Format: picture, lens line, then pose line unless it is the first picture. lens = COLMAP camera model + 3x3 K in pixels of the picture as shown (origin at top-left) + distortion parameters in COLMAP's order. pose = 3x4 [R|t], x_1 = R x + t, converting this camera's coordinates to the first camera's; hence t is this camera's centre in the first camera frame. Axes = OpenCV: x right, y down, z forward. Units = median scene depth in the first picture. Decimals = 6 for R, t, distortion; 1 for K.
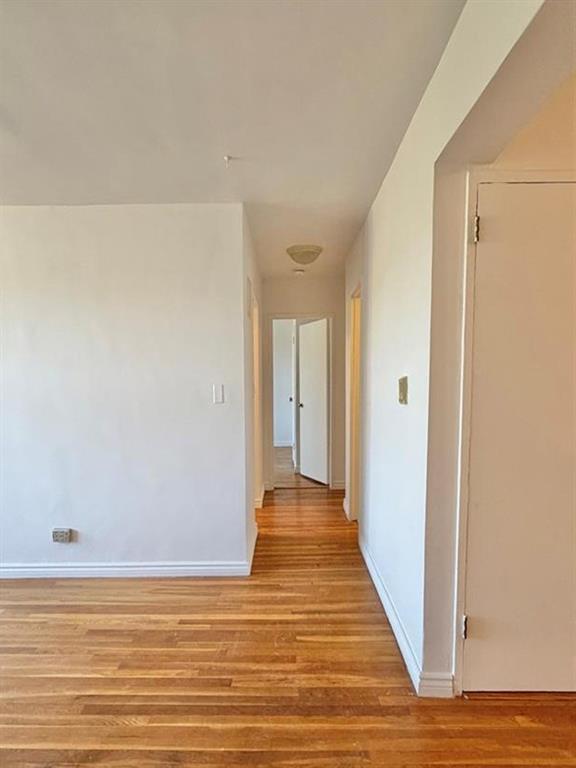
lens RADIAL K [[446.7, 0, 288.6], [0, 446.7, 417.8], [0, 0, 1]] dist [-0.001713, -0.001146]
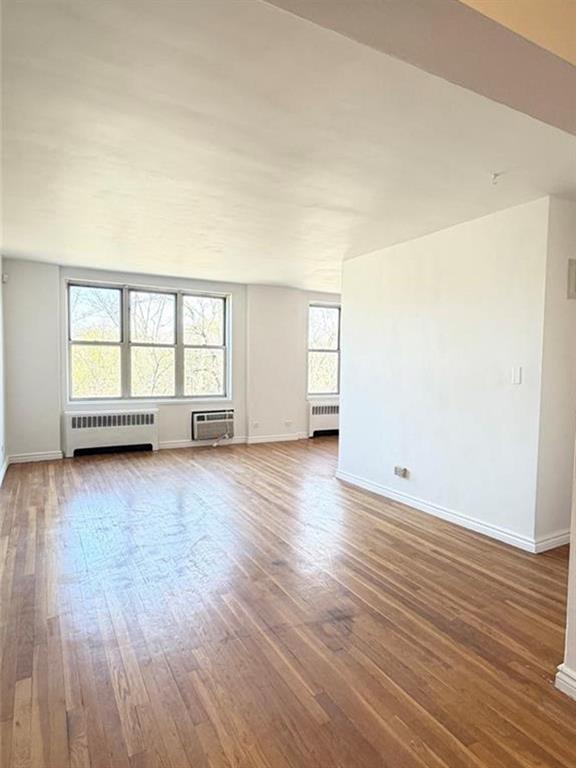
lens RADIAL K [[438.8, 0, 288.0], [0, 438.8, 384.0], [0, 0, 1]] dist [-0.000554, -0.000104]
pose [[0.498162, 0.051980, -0.865524, 0.724344], [-0.084425, 0.996366, 0.011246, 0.003880], [0.862964, 0.067469, 0.500741, -0.024799]]
